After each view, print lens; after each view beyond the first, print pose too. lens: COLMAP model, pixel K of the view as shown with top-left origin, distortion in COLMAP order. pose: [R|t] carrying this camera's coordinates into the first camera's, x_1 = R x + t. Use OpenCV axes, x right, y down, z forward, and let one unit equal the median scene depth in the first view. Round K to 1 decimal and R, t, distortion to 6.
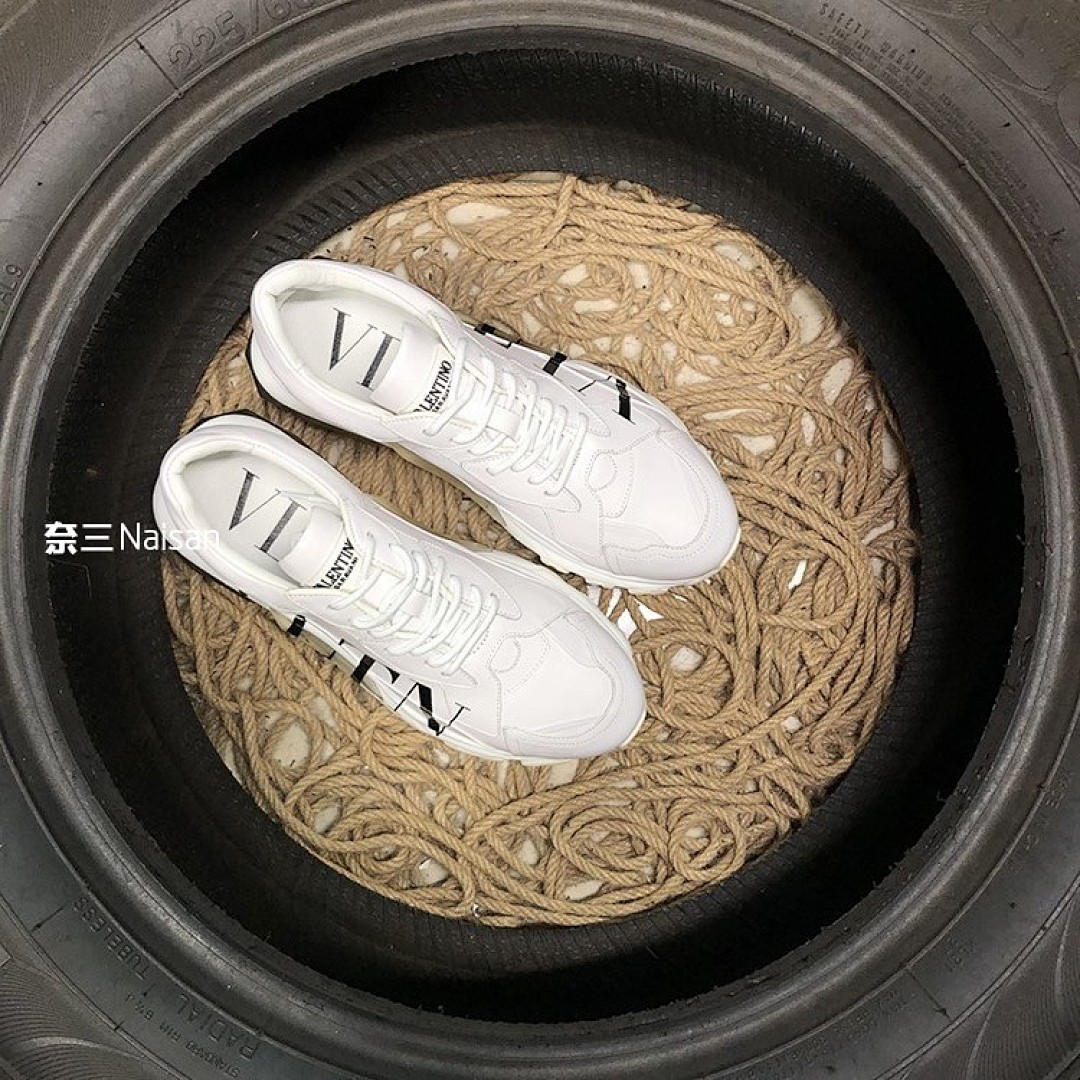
lens RADIAL K [[1107.4, 0, 545.4], [0, 1107.4, 536.3], [0, 0, 1]] dist [-0.000557, -0.022904]
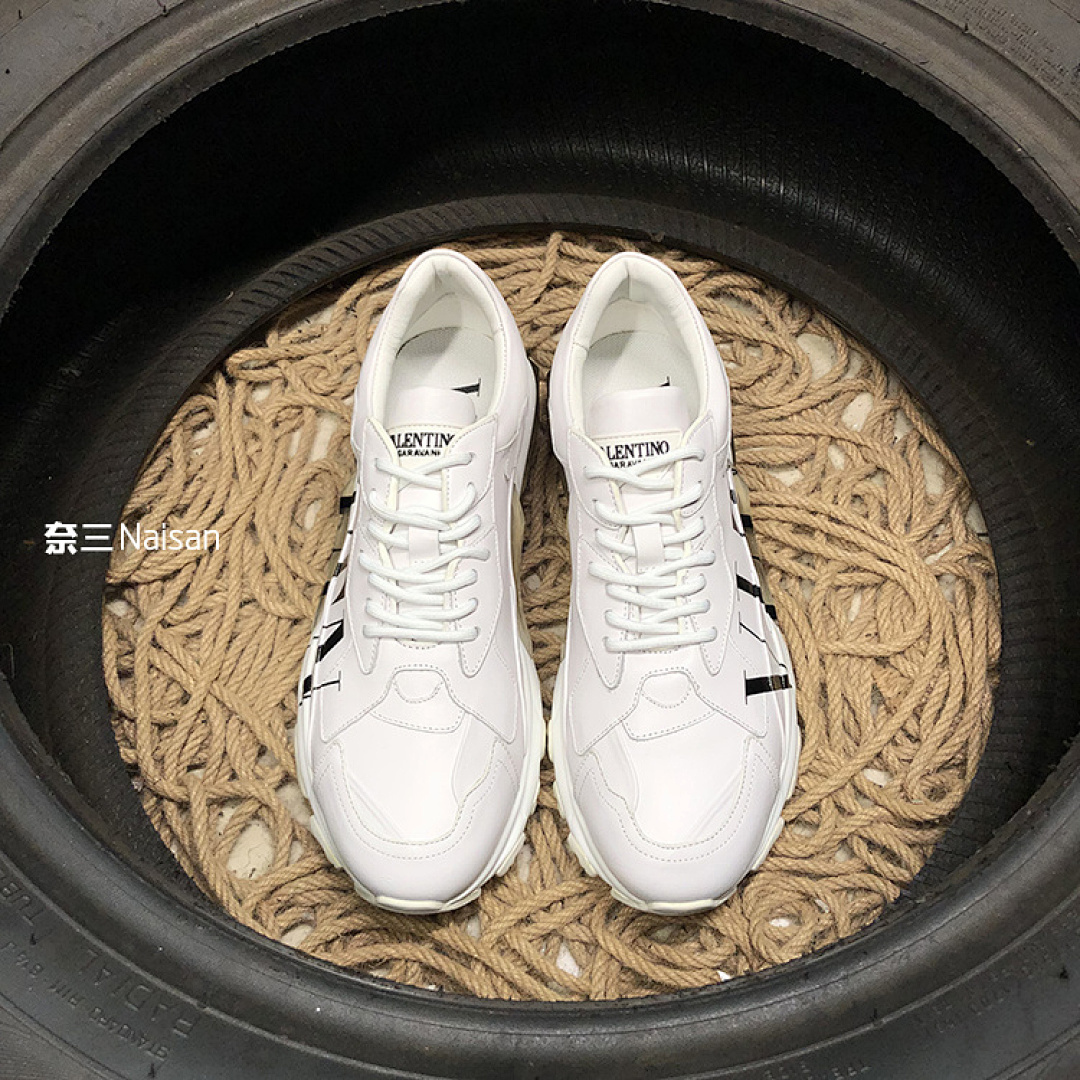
lens RADIAL K [[1136.2, 0, 550.6], [0, 1136.2, 539.3], [0, 0, 1]] dist [-0.019856, -0.037348]
pose [[0.997308, -0.056529, 0.046698, -0.045168], [0.070426, 0.915749, -0.395529, 0.324825], [-0.020404, 0.397753, 0.917266, 0.182374]]
